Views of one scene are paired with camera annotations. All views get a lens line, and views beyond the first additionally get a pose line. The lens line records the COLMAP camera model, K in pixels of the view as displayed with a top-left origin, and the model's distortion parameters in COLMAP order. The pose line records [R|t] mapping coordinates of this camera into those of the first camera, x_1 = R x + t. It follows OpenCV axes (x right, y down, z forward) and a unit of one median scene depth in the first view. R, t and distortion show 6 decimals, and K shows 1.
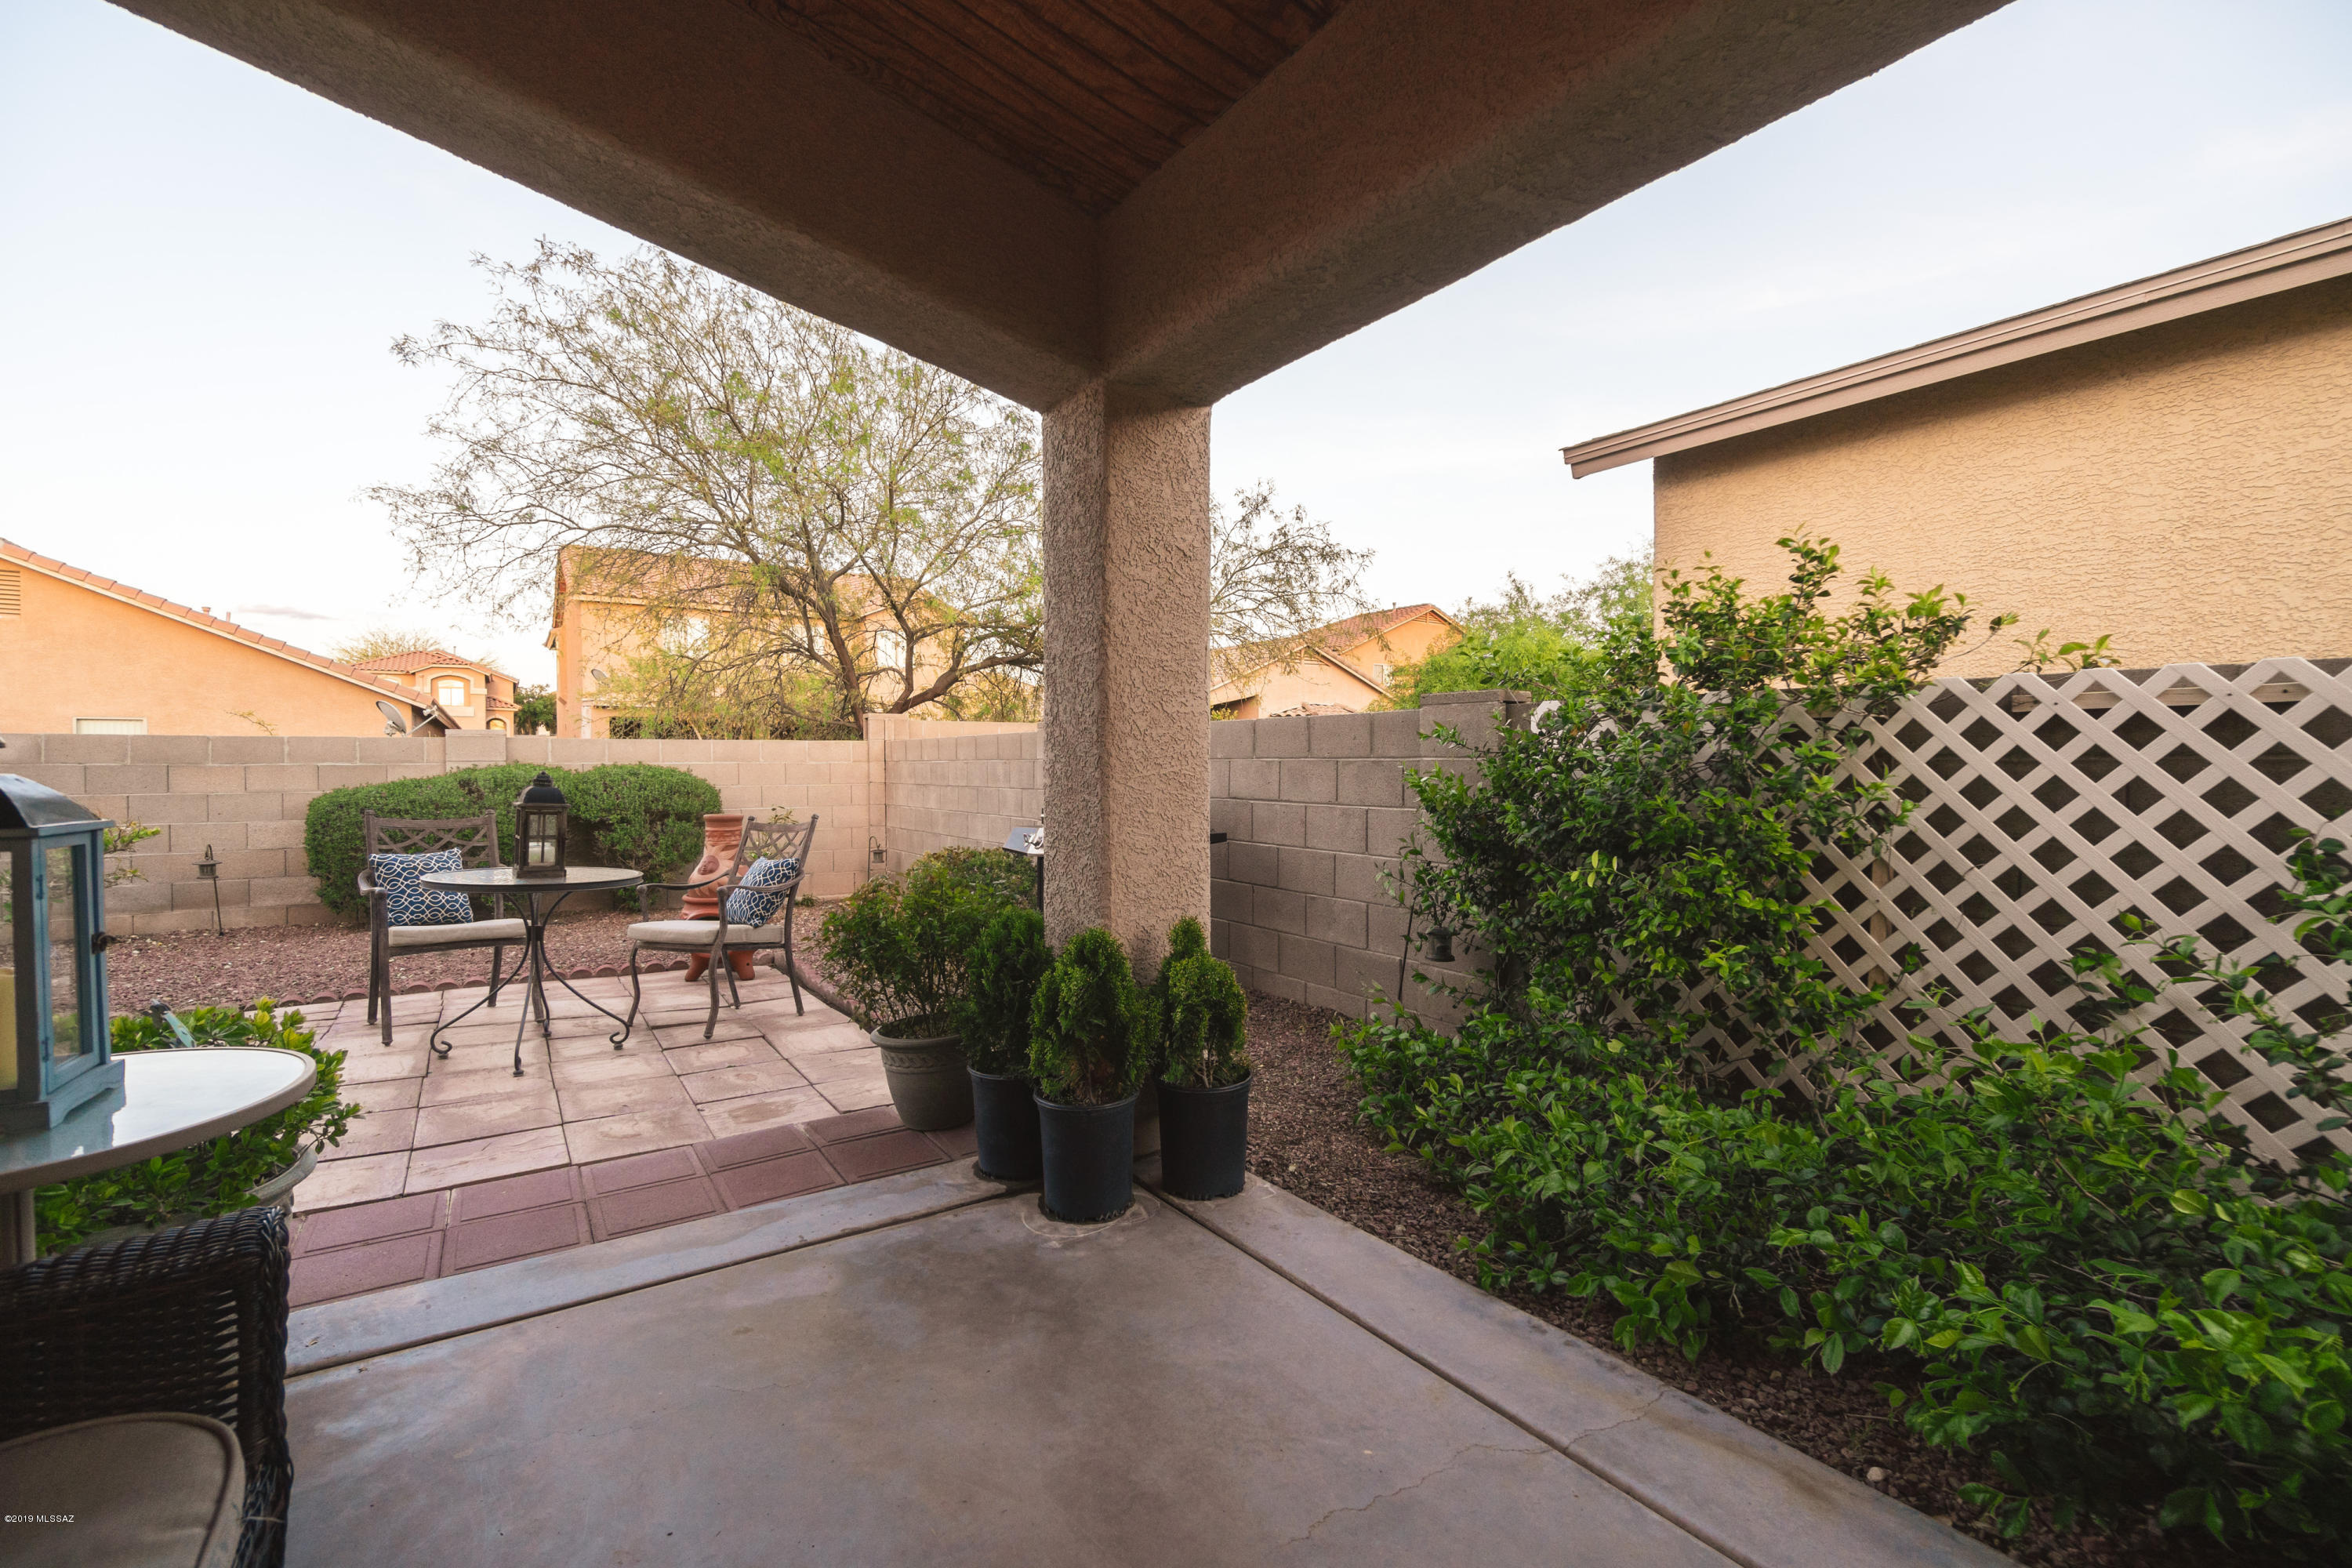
lens RADIAL K [[1017.0, 0, 1176.0], [0, 1017.0, 784.0], [0, 0, 1]] dist [-0.002206, 0.000591]
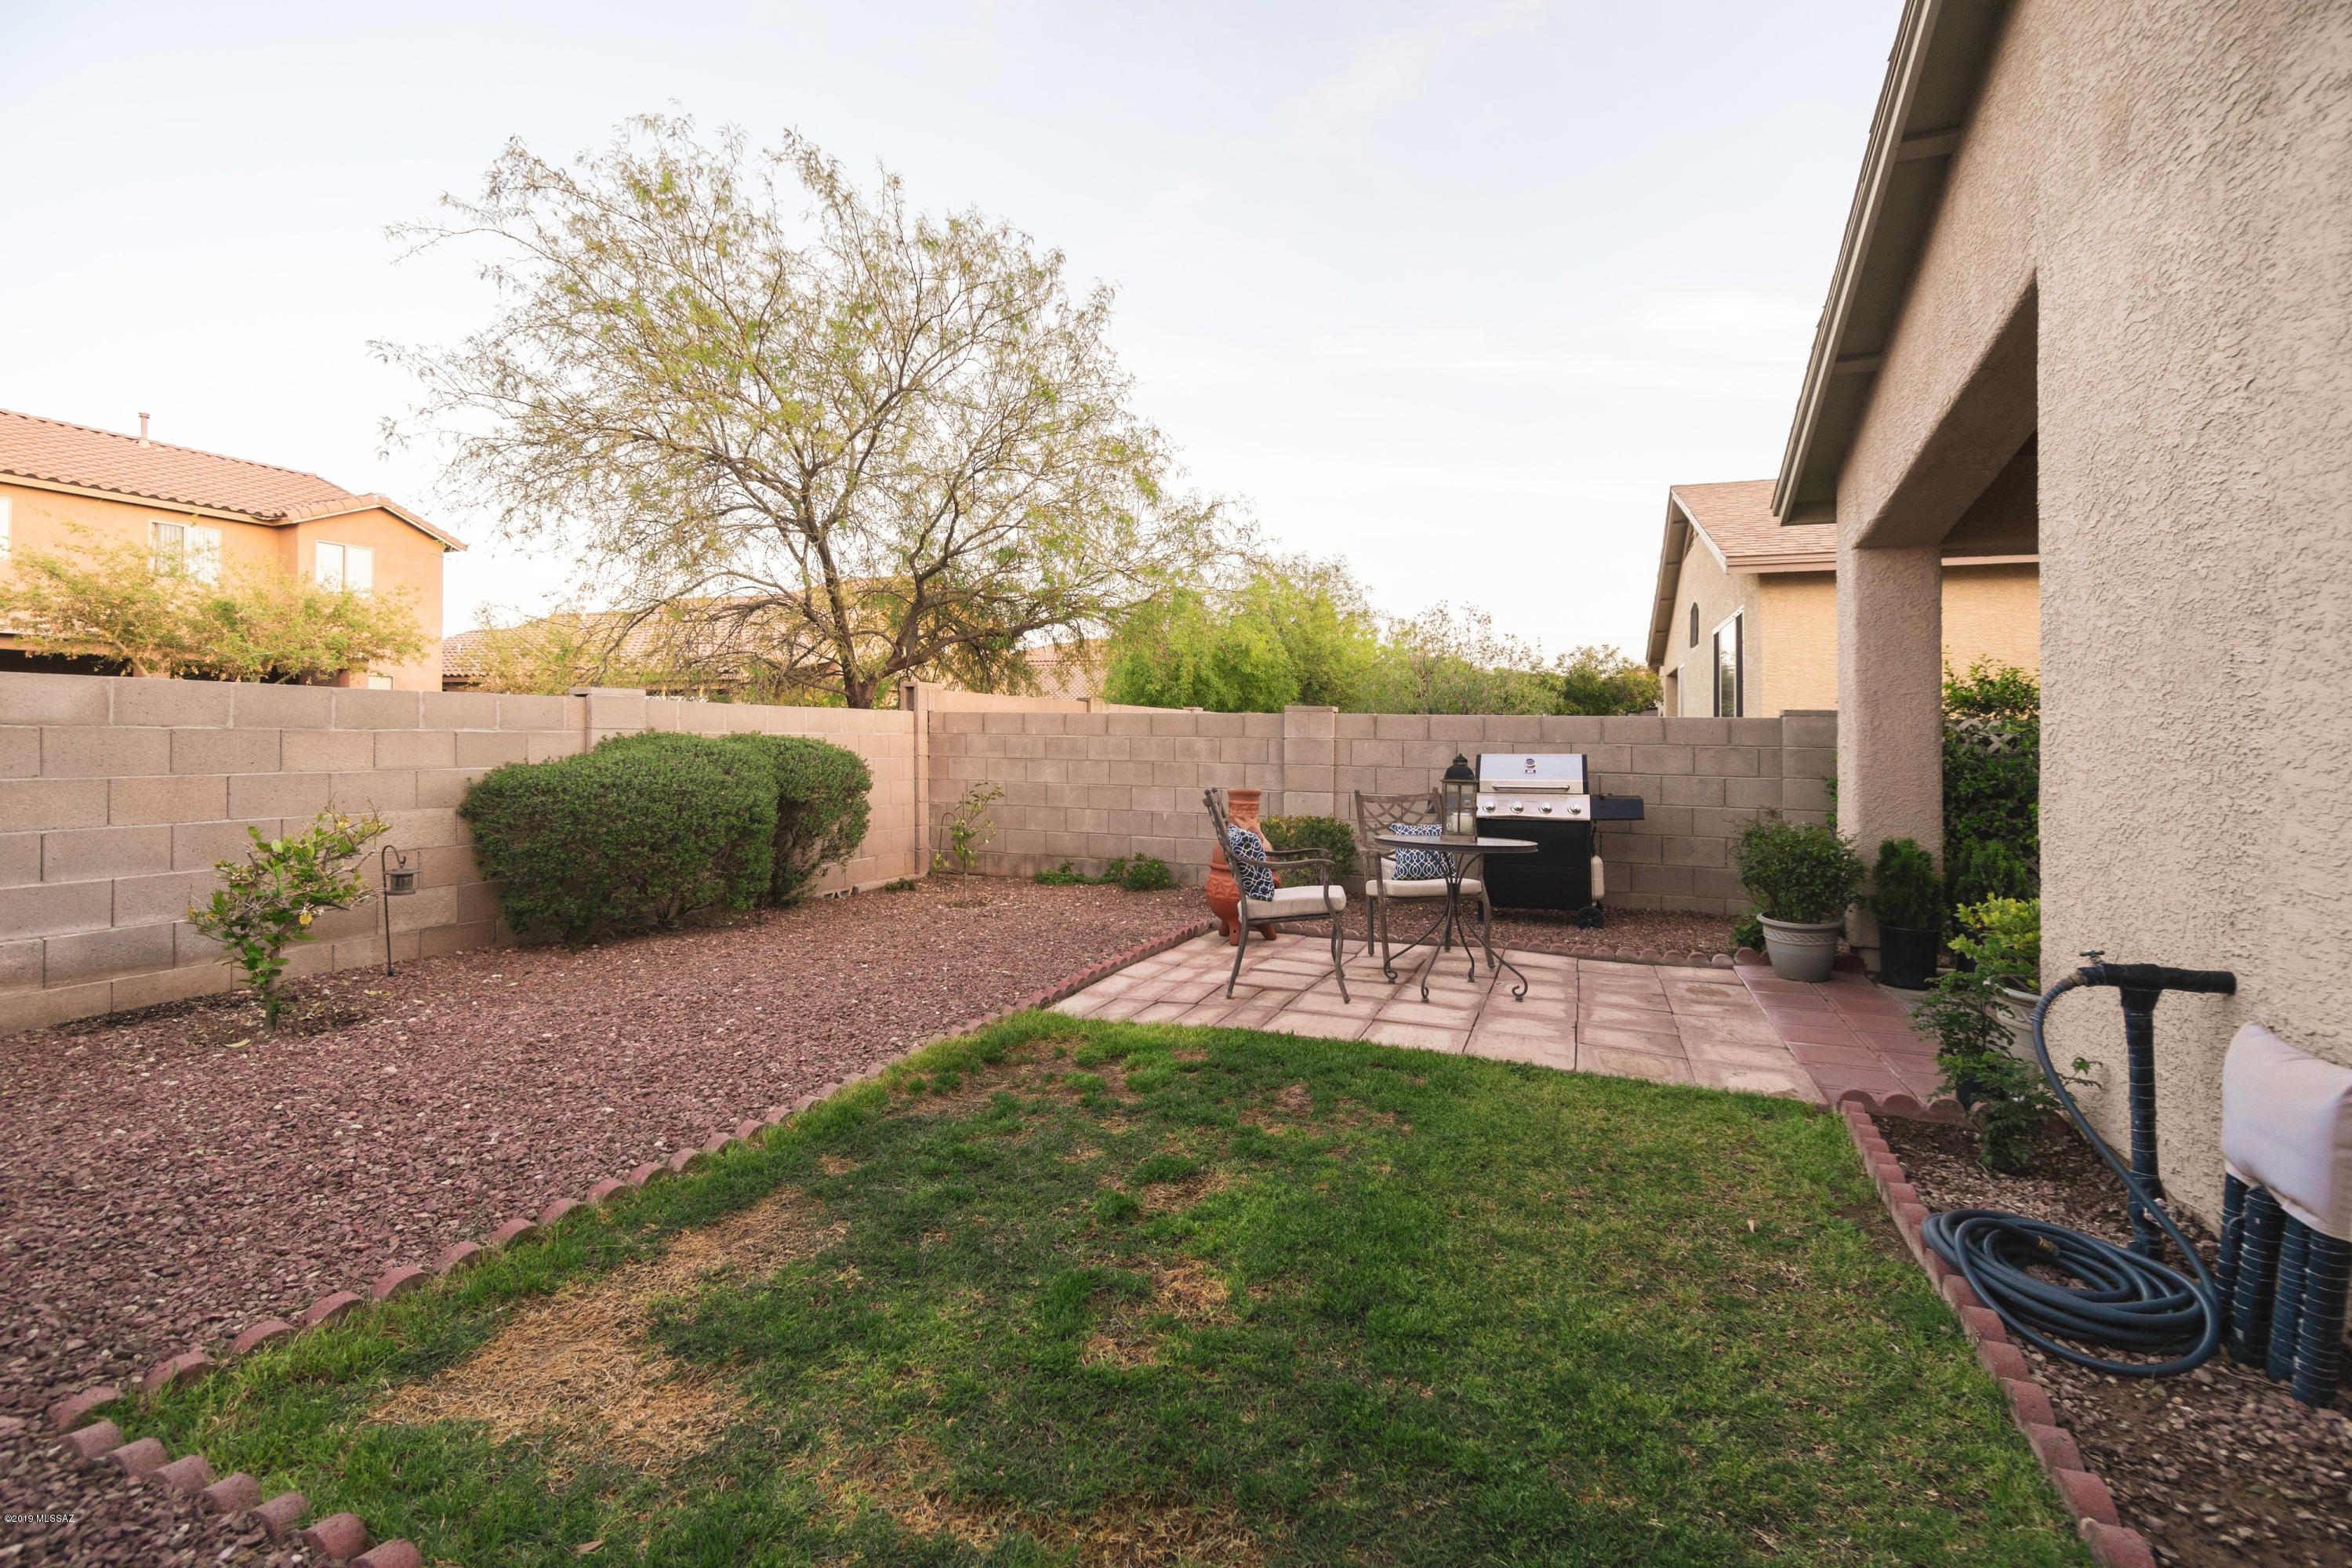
lens RADIAL K [[1023.8, 0, 1183.1], [0, 1023.8, 734.6], [0, 0, 1]] dist [-0.000959, 0.000083]
pose [[0.819706, 0.012786, 0.572642, -0.816947], [-0.003551, 0.999845, -0.017241, -0.005464], [-0.572774, 0.012099, 0.819624, 0.108166]]
